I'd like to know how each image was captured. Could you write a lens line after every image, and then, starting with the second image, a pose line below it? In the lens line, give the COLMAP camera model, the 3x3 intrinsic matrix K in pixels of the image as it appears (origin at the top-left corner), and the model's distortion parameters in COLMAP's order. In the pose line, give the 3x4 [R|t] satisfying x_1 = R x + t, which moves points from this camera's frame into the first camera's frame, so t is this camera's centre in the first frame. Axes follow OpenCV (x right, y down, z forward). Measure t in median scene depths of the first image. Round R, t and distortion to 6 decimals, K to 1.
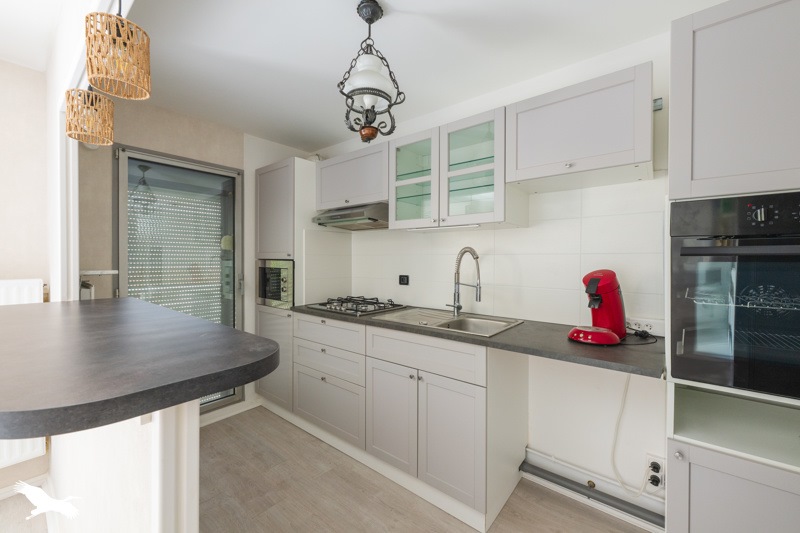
lens RADIAL K [[315.5, 0, 400.0], [0, 315.5, 266.5], [0, 0, 1]] dist [-0.000965, -0.000129]
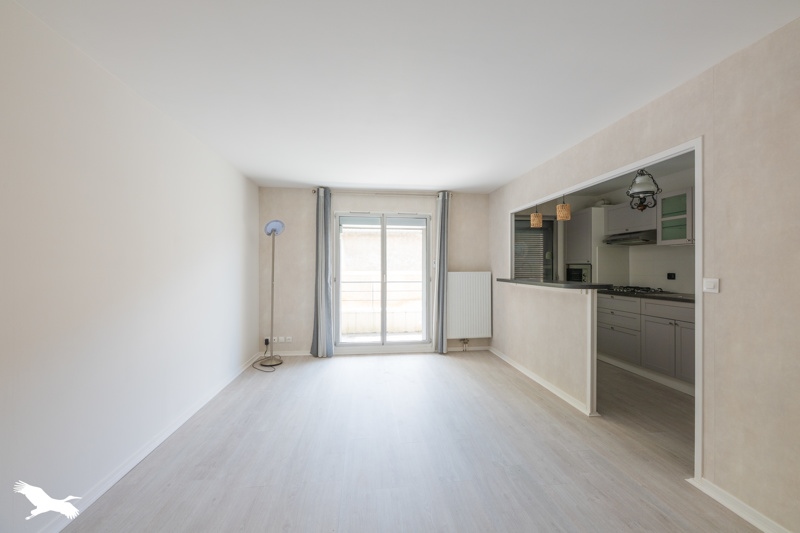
lens RADIAL K [[315.5, 0, 400.0], [0, 315.5, 266.5], [0, 0, 1]] dist [-0.000965, -0.000129]
pose [[0.724731, -0.006824, -0.688998, 0.126184], [-0.011244, 0.999701, -0.021729, 0.048362], [0.688940, 0.023494, 0.724437, -1.156064]]
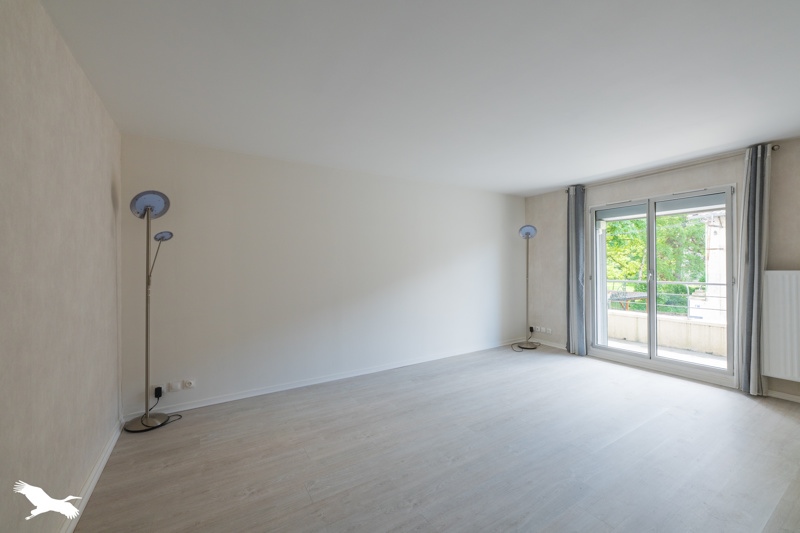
lens RADIAL K [[320.3, 0, 400.0], [0, 320.3, 266.5], [0, 0, 1]] dist [-0.000460, -0.000073]
pose [[-0.317589, -0.003167, -0.948223, 0.686431], [-0.012535, 0.999921, 0.000859, 0.037096], [0.948146, 0.012159, -0.317603, -0.455065]]
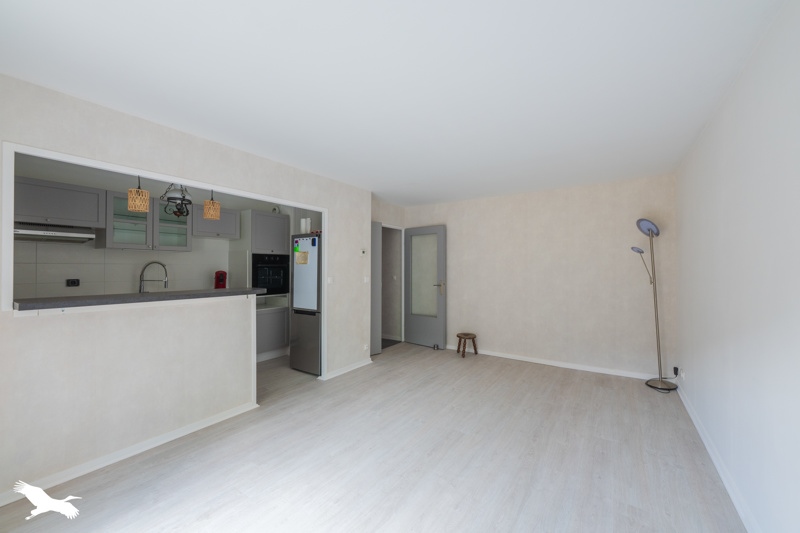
lens RADIAL K [[315.5, 0, 400.0], [0, 315.5, 266.5], [0, 0, 1]] dist [-0.000965, -0.000129]
pose [[-0.096472, -0.002116, 0.995333, -1.583327], [0.018652, 0.999818, 0.003933, -0.005112], [-0.995161, 0.018944, -0.096415, -0.252825]]
